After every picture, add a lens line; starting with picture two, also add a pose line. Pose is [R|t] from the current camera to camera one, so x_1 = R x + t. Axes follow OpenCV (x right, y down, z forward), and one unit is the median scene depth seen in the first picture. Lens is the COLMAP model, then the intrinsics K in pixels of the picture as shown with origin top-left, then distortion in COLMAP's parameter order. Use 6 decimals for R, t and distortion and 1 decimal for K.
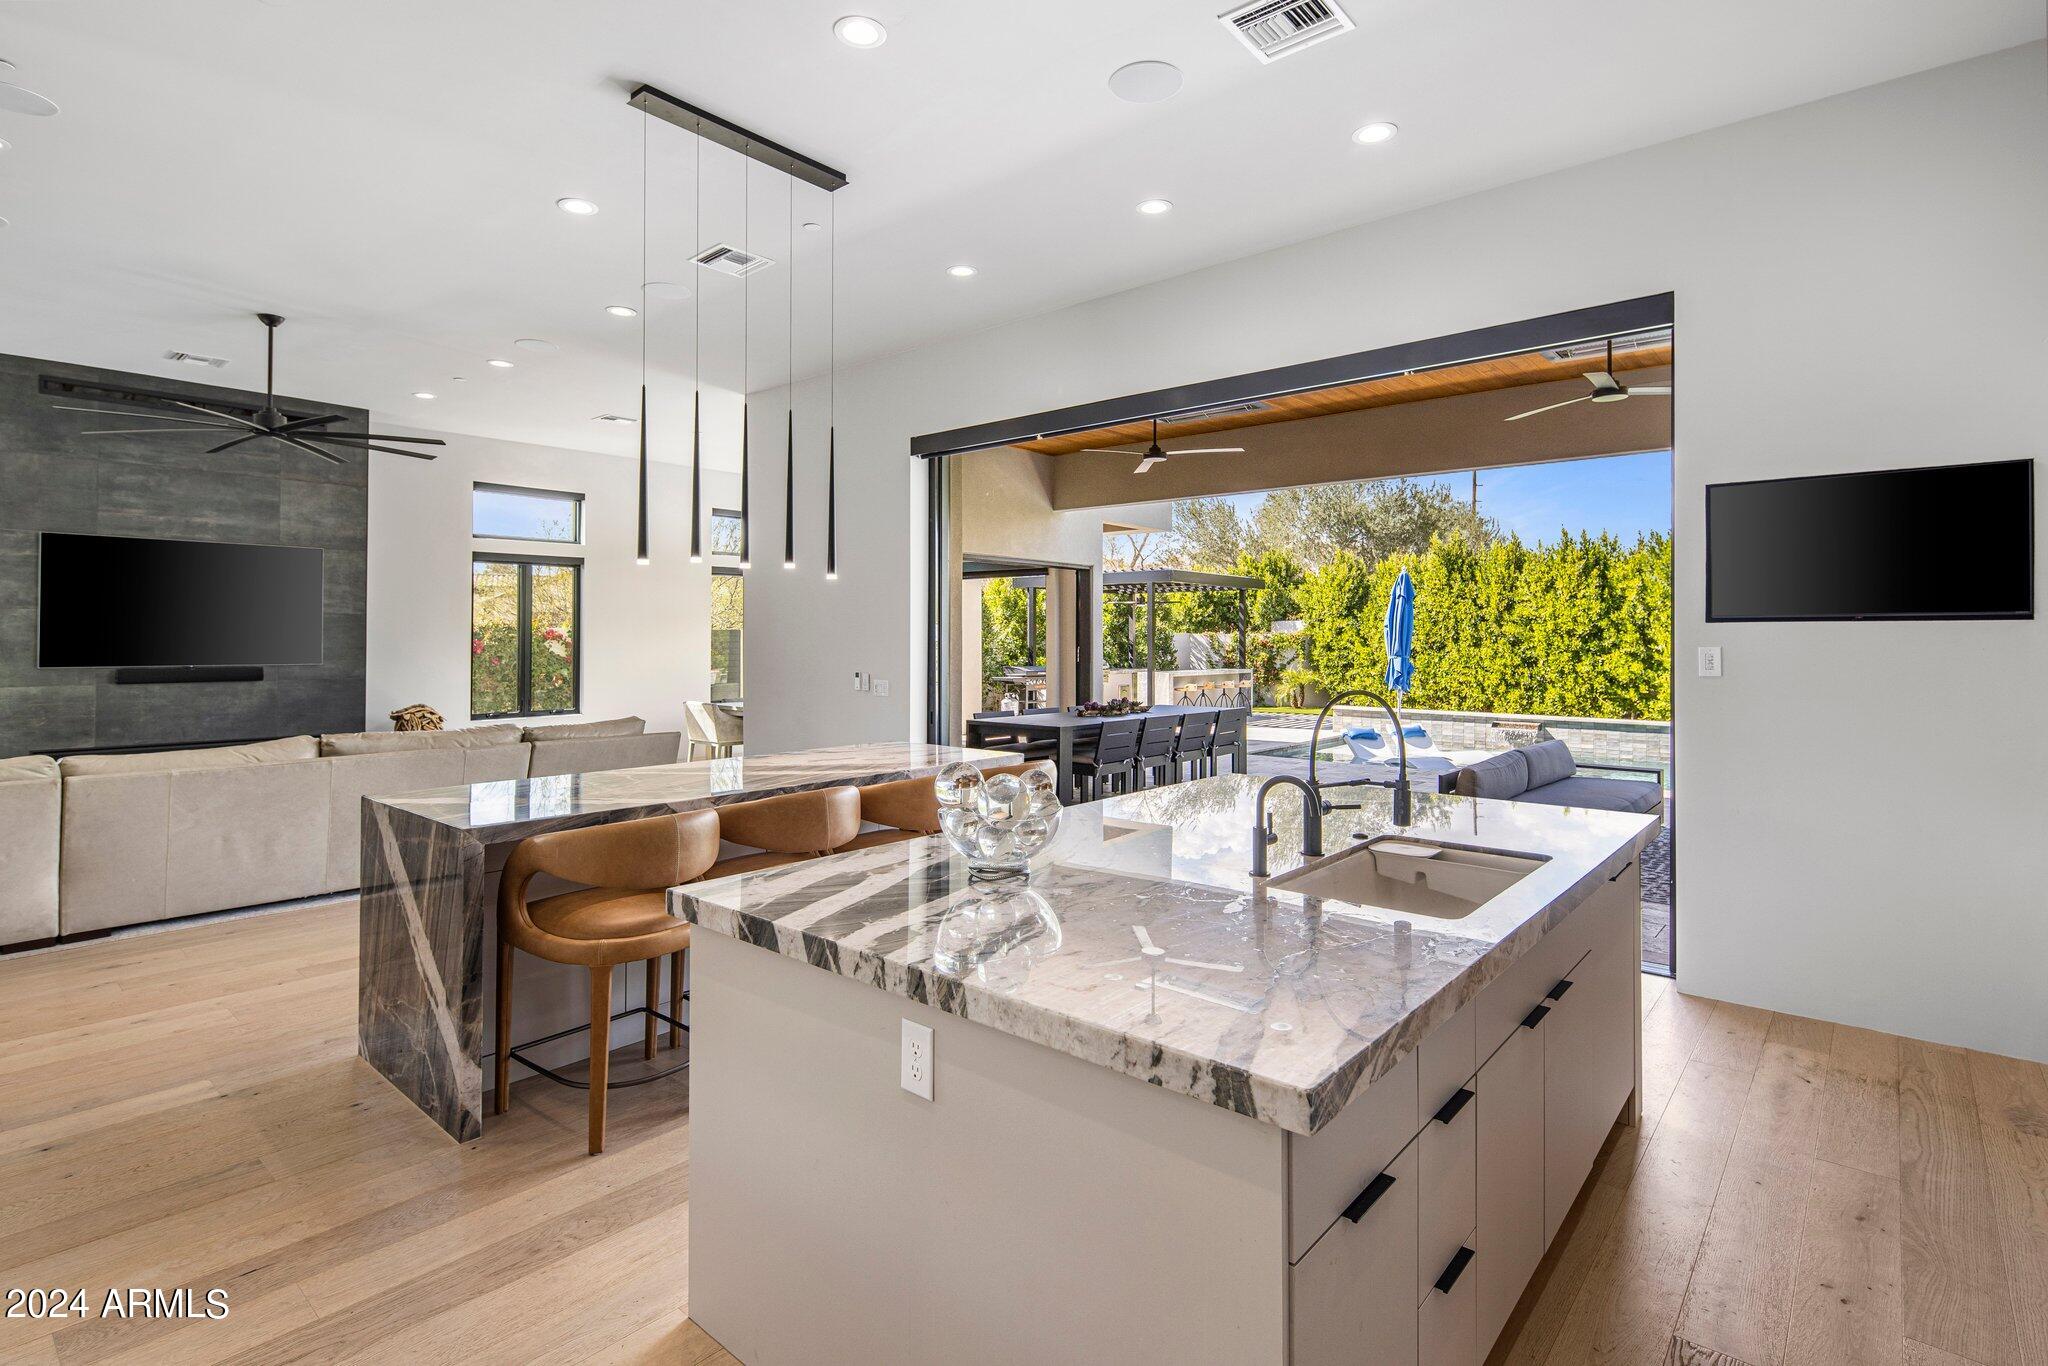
lens RADIAL K [[987.8, 0, 1014.3], [0, 987.8, 629.8], [0, 0, 1]] dist [0.006111, -0.004482]
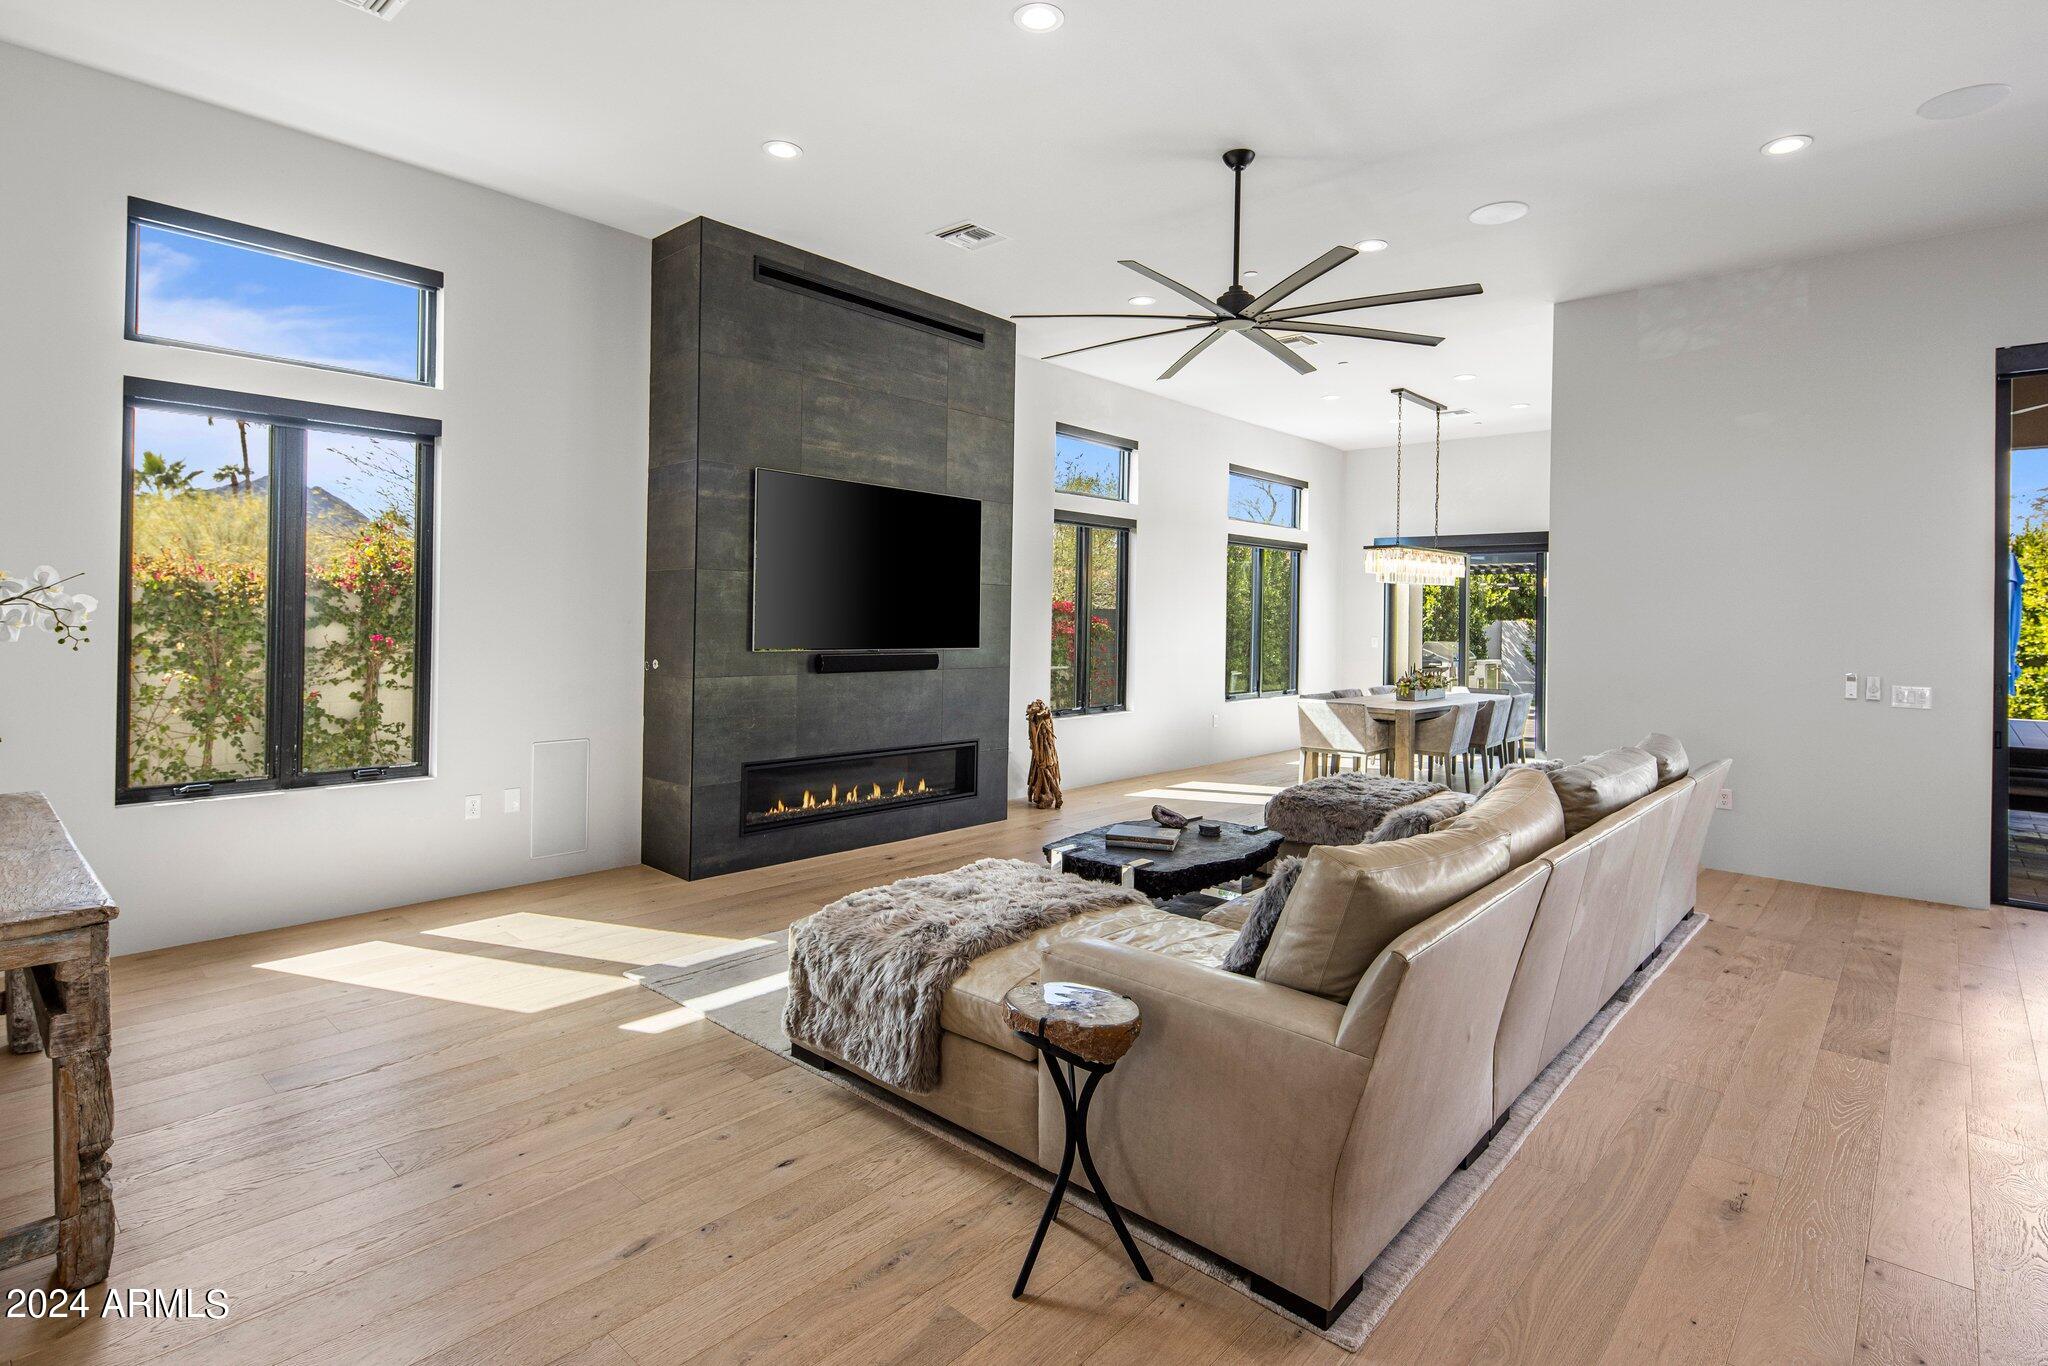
lens RADIAL K [[987.8, 0, 1015.3], [0, 987.8, 614.3], [0, 0, 1]] dist [0.006111, -0.004482]
pose [[0.999674, 0.015679, -0.020147, -0.371786], [-0.015570, 0.999863, 0.005552, 0.001708], [0.020231, -0.005236, 0.999782, 0.126851]]
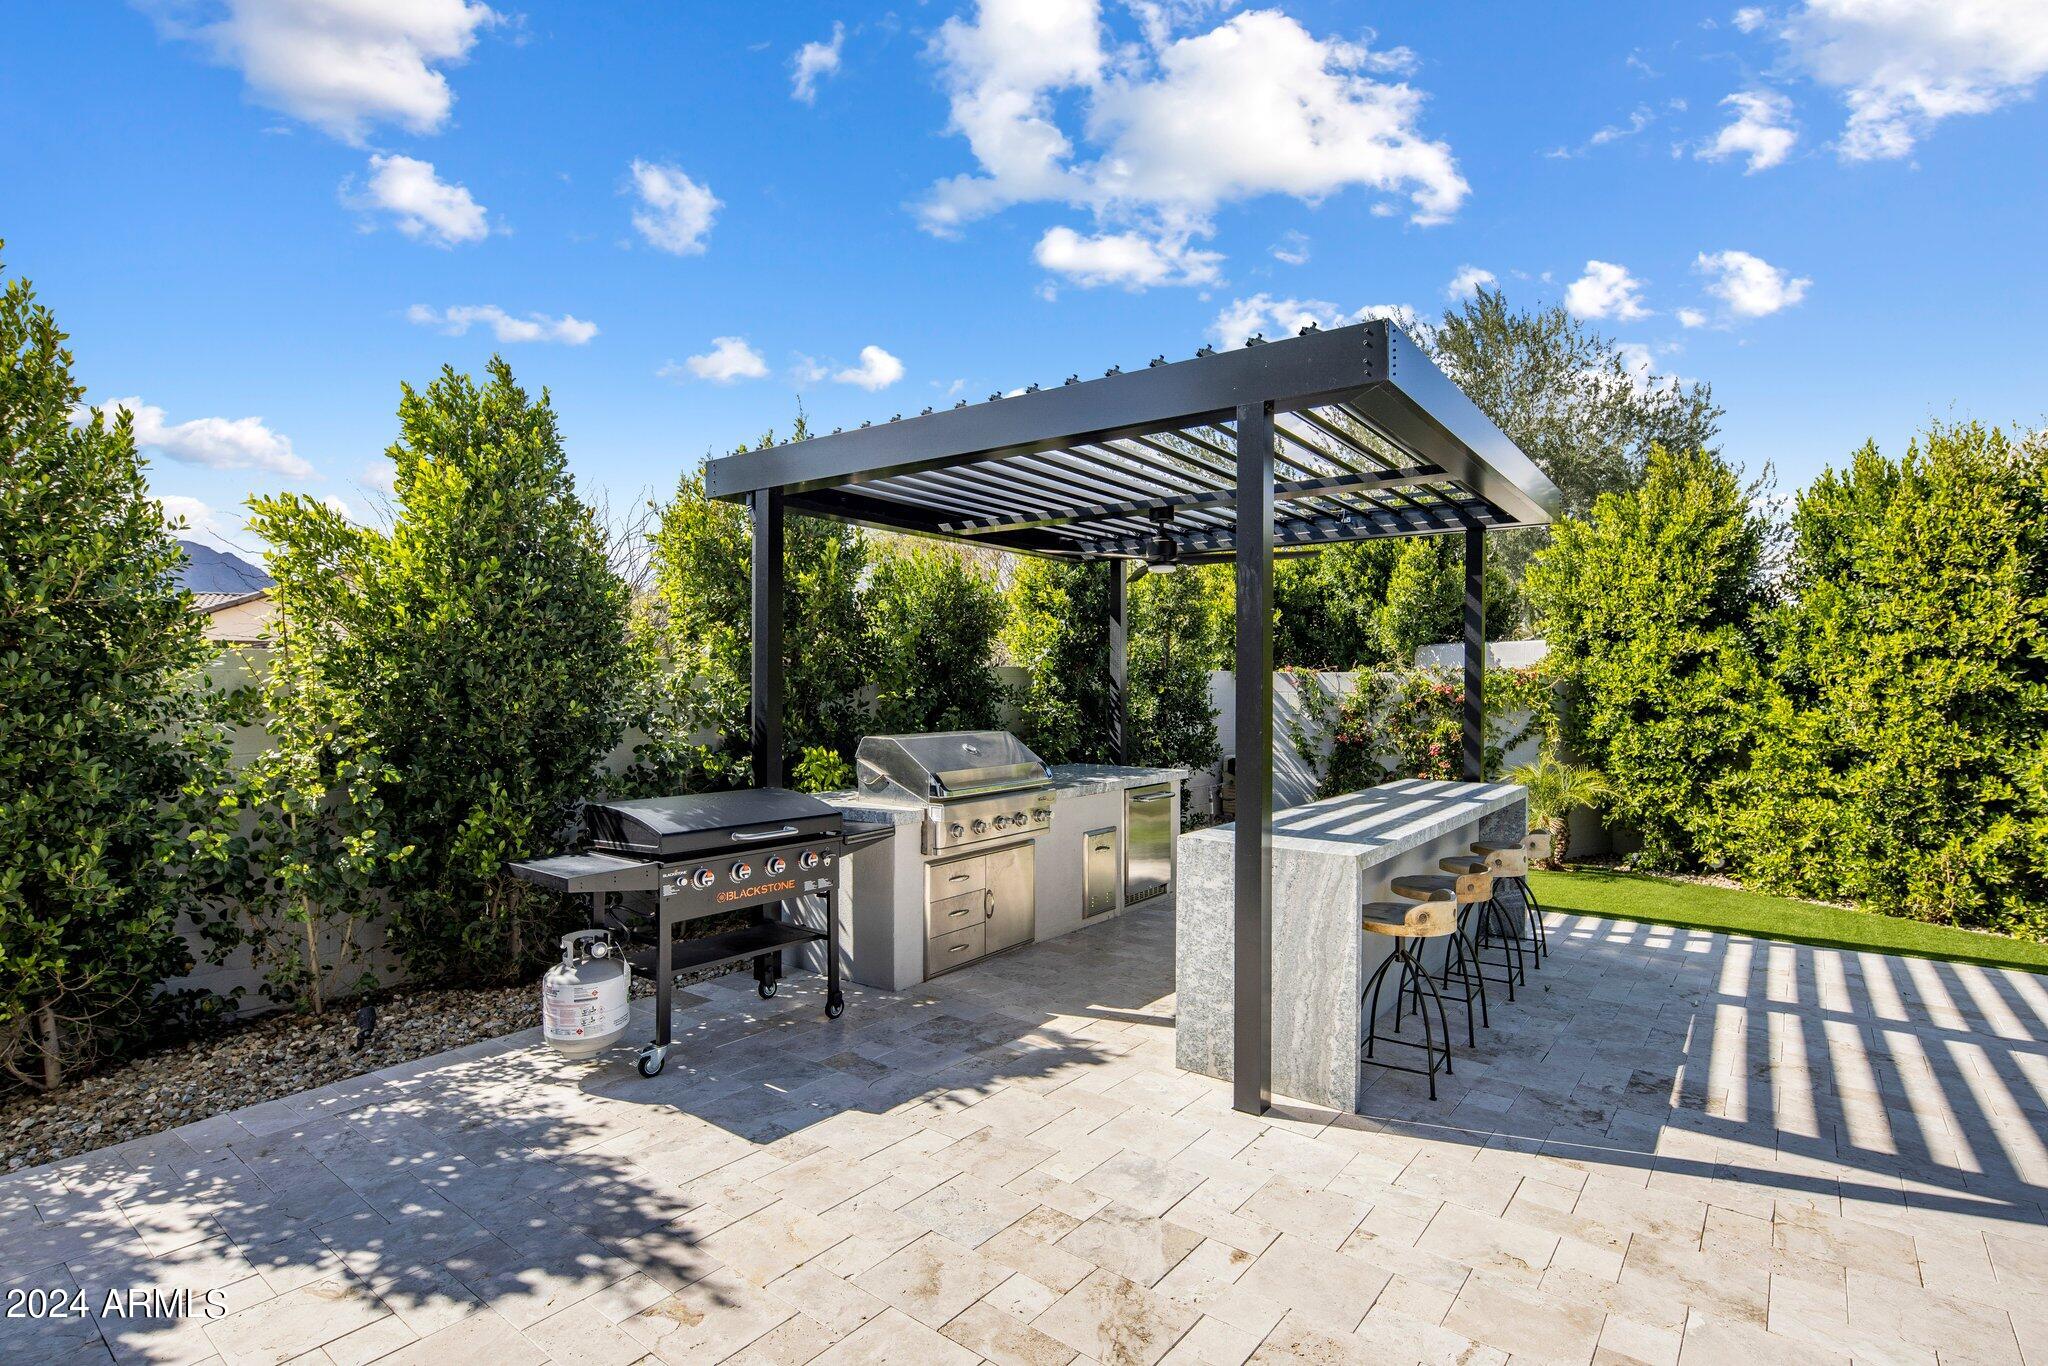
lens RADIAL K [[987.8, 0, 1034.1], [0, 987.8, 680.7], [0, 0, 1]] dist [0.006111, -0.004482]
pose [[0.997465, 0.003484, 0.071076, 0.086981], [-0.004029, 0.999964, 0.007526, 0.007930], [-0.071048, -0.007793, 0.997442, 0.886295]]
